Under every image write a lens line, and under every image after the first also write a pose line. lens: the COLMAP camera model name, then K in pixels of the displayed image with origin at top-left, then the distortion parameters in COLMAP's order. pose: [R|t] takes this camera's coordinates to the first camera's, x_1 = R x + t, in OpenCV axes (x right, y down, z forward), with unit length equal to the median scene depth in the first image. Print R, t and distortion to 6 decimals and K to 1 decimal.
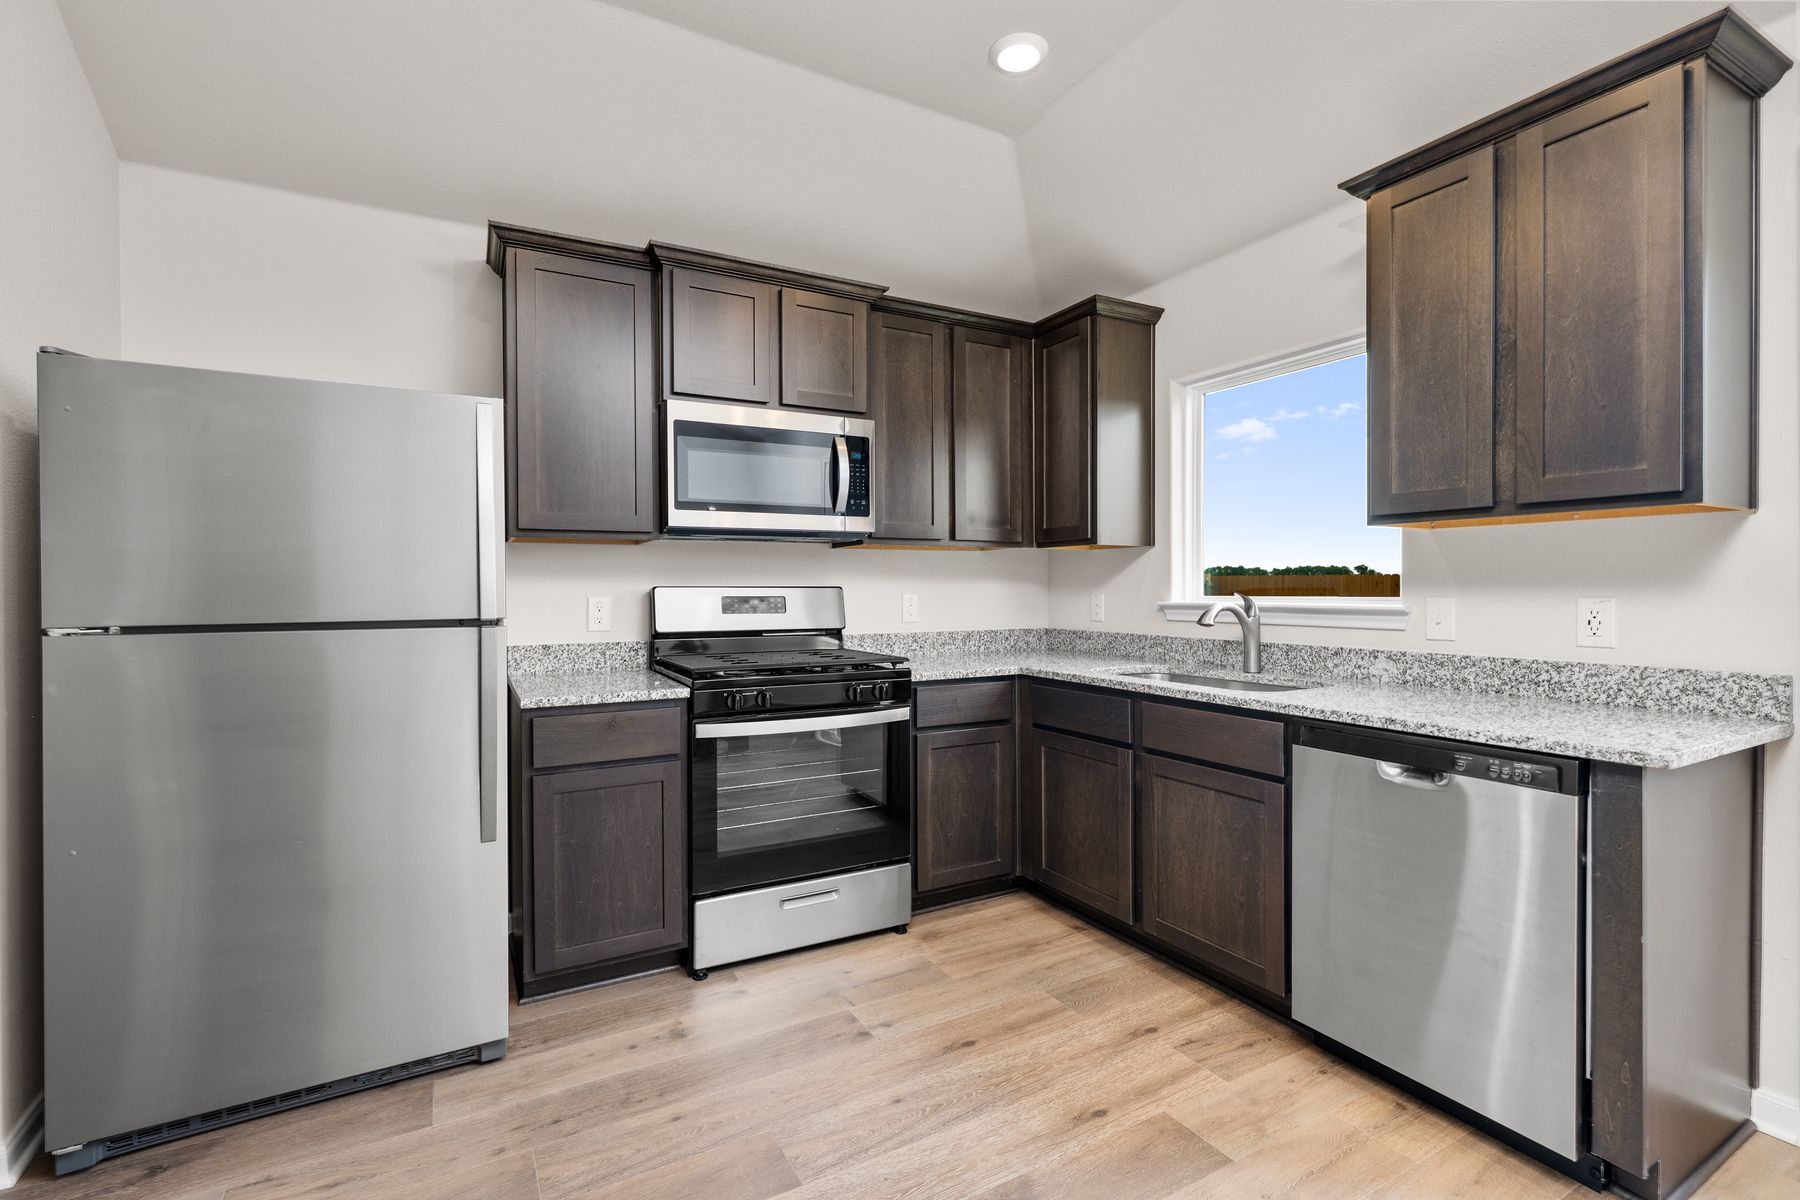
lens RADIAL K [[815.5, 0, 900.3], [0, 815.5, 591.1], [0, 0, 1]] dist [0.000505, 0.000136]
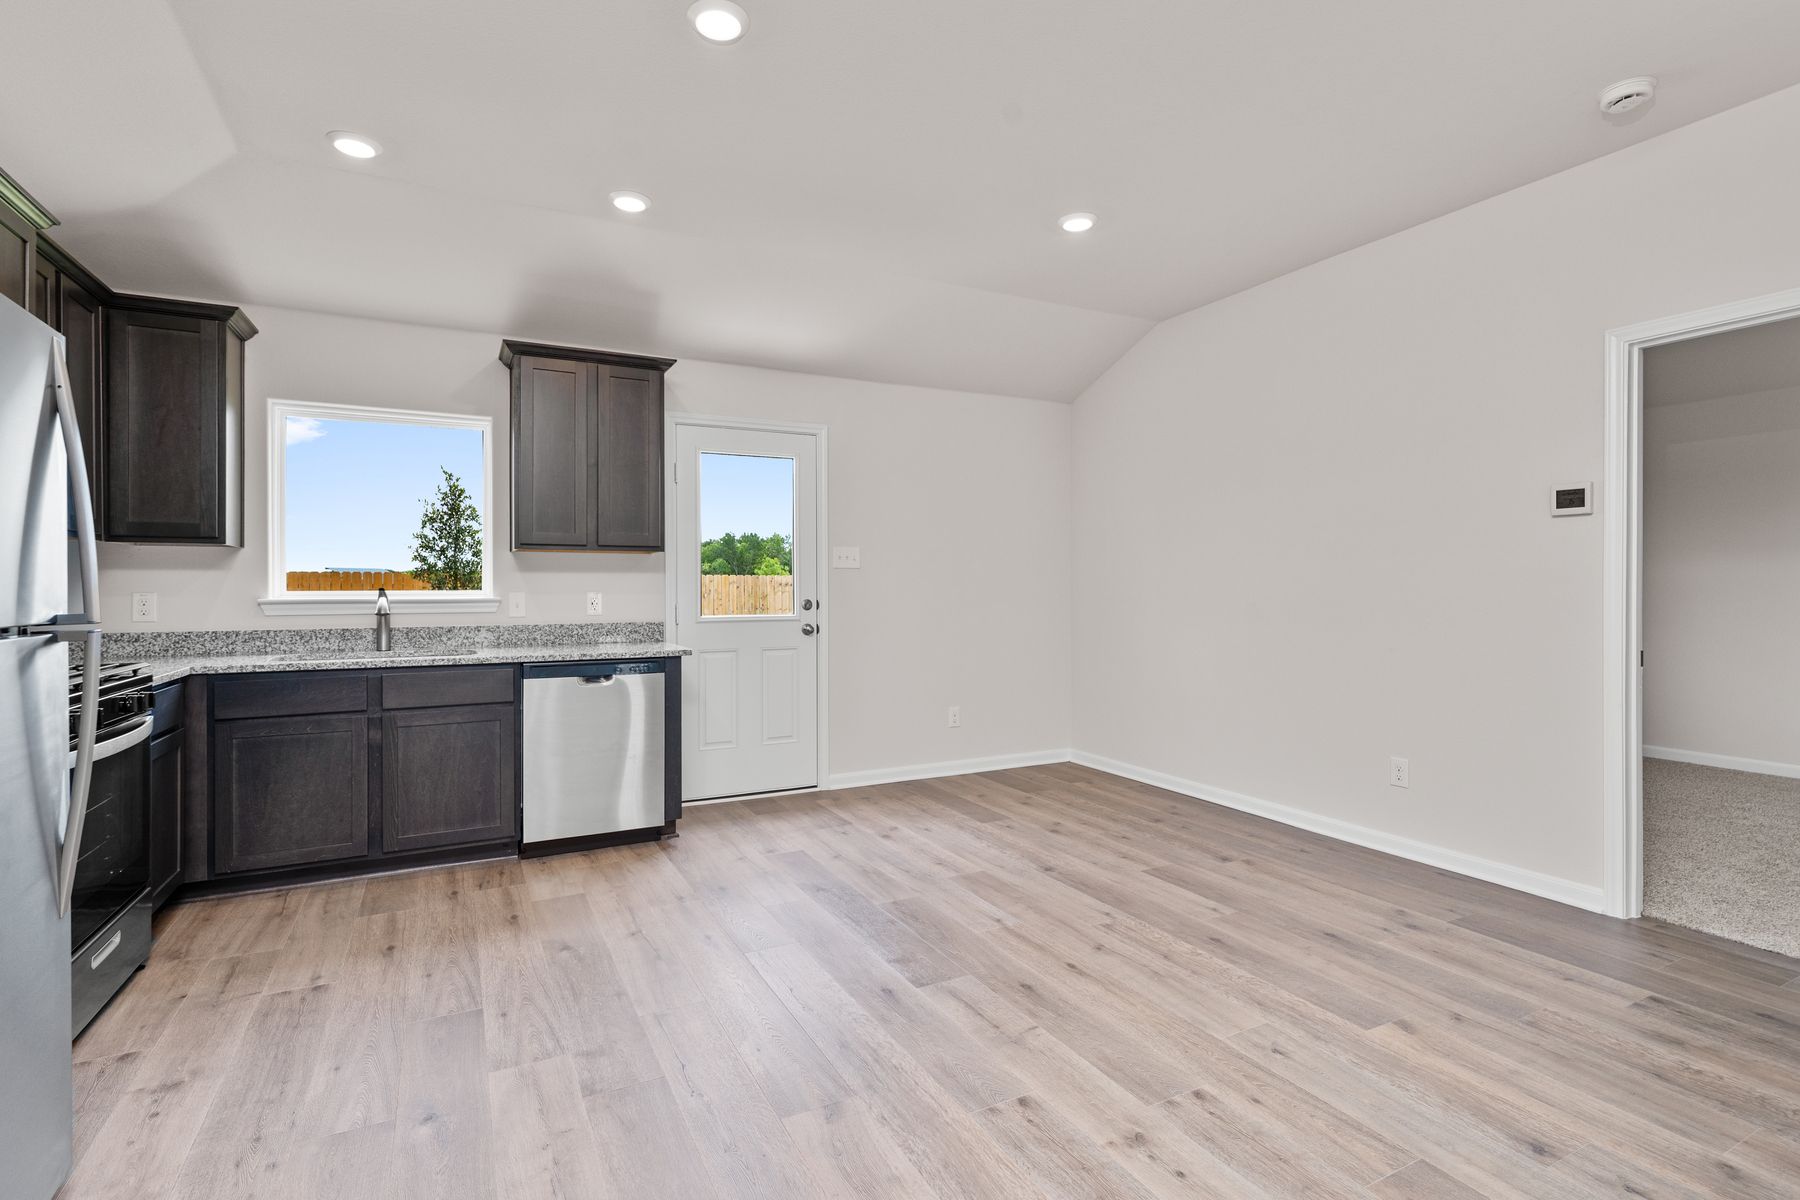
lens RADIAL K [[840.8, 0, 880.5], [0, 840.8, 591.6], [0, 0, 1]] dist [-0.001512, -0.000256]
pose [[0.039417, -0.002696, 0.999219, -0.999638], [0.005166, 0.999984, 0.002494, 0.005937], [-0.999209, 0.005063, 0.039430, 0.164224]]
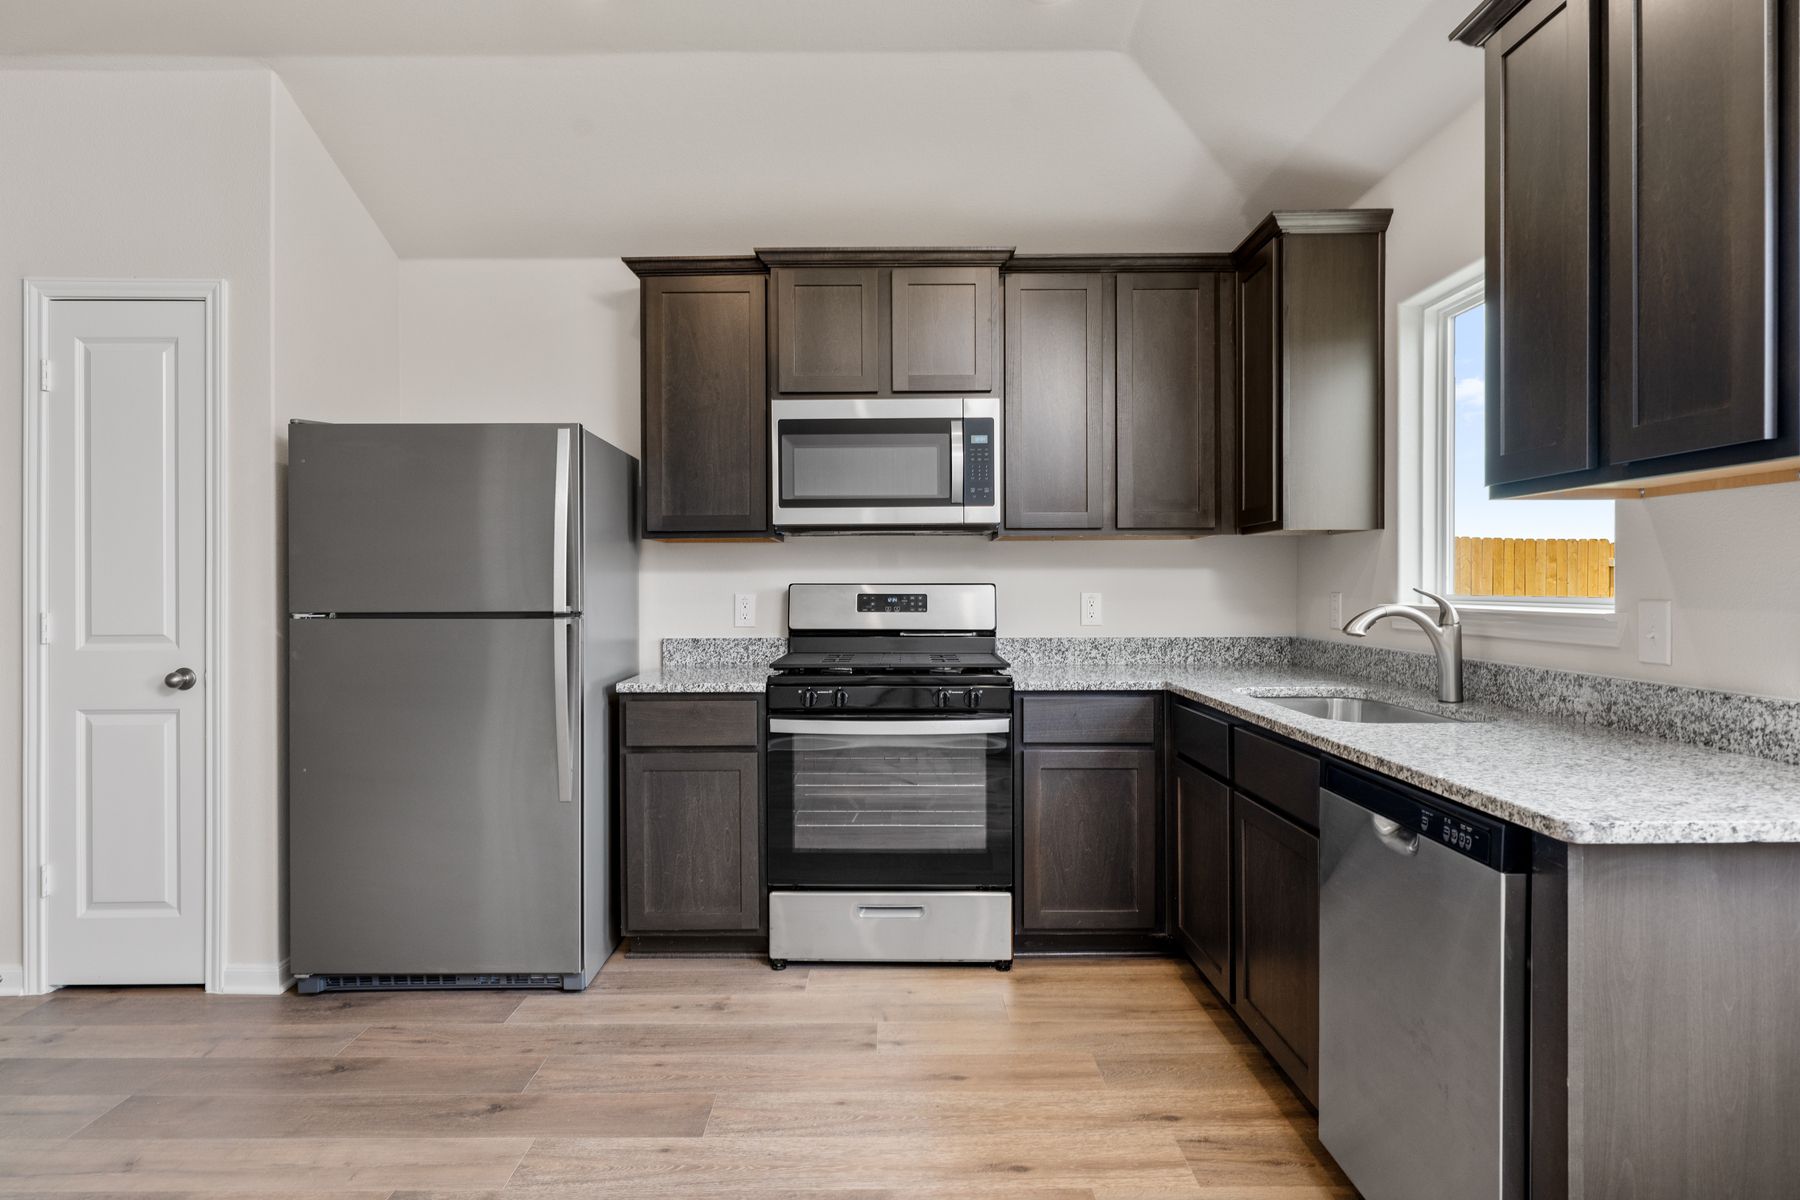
lens RADIAL K [[1010.7, 0, 892.4], [0, 1010.7, 589.0], [0, 0, 1]] dist [-0.000171, -0.000283]
pose [[0.873767, 0.002249, -0.486339, 0.488744], [-0.001728, 0.999997, 0.001519, -0.001415], [0.486341, -0.000487, 0.873769, -0.032339]]
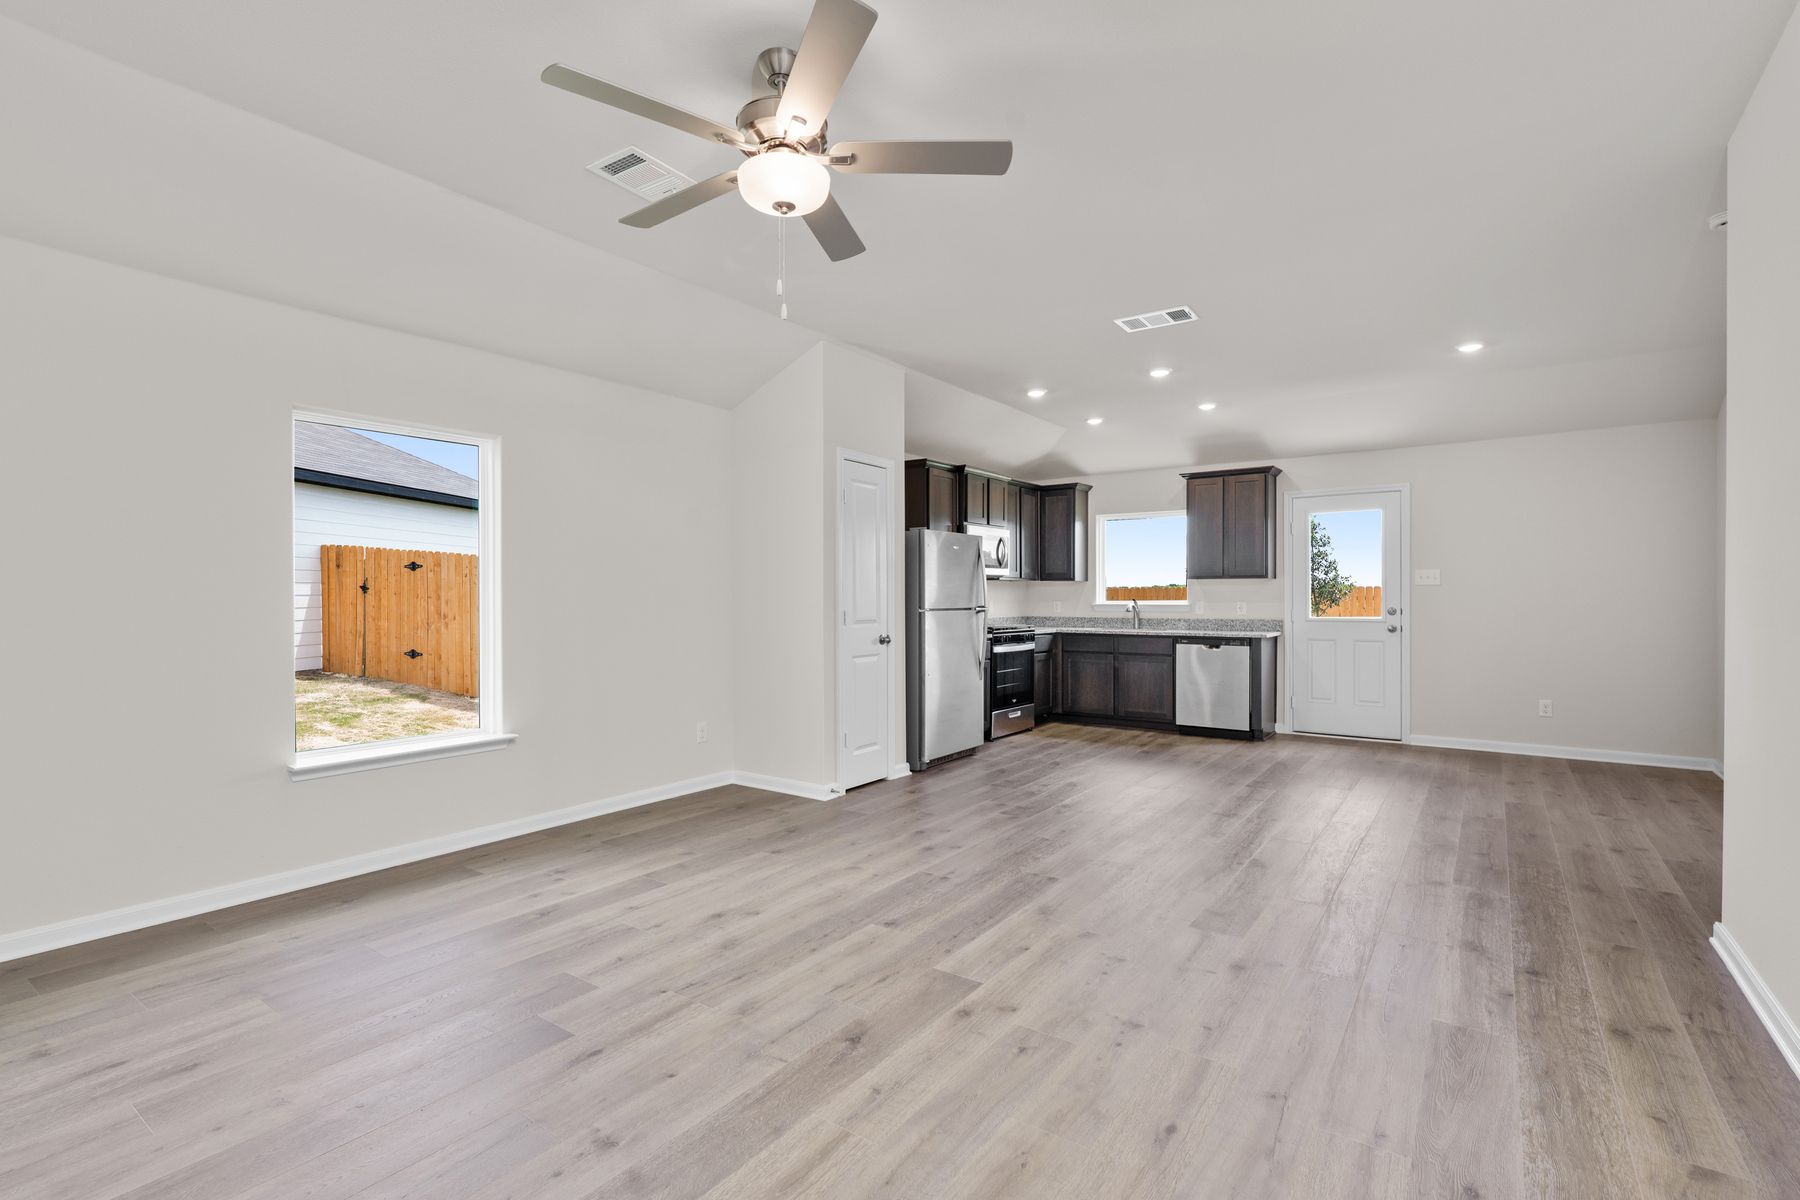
lens RADIAL K [[826.2, 0, 900.0], [0, 826.2, 600.0], [0, 0, 1]] dist [0.002258, 0.000230]
pose [[0.903542, 0.002464, 0.428492, -1.687523], [-0.001295, 0.999995, -0.003020, 0.013191], [-0.428497, 0.002174, 0.903541, -1.344180]]
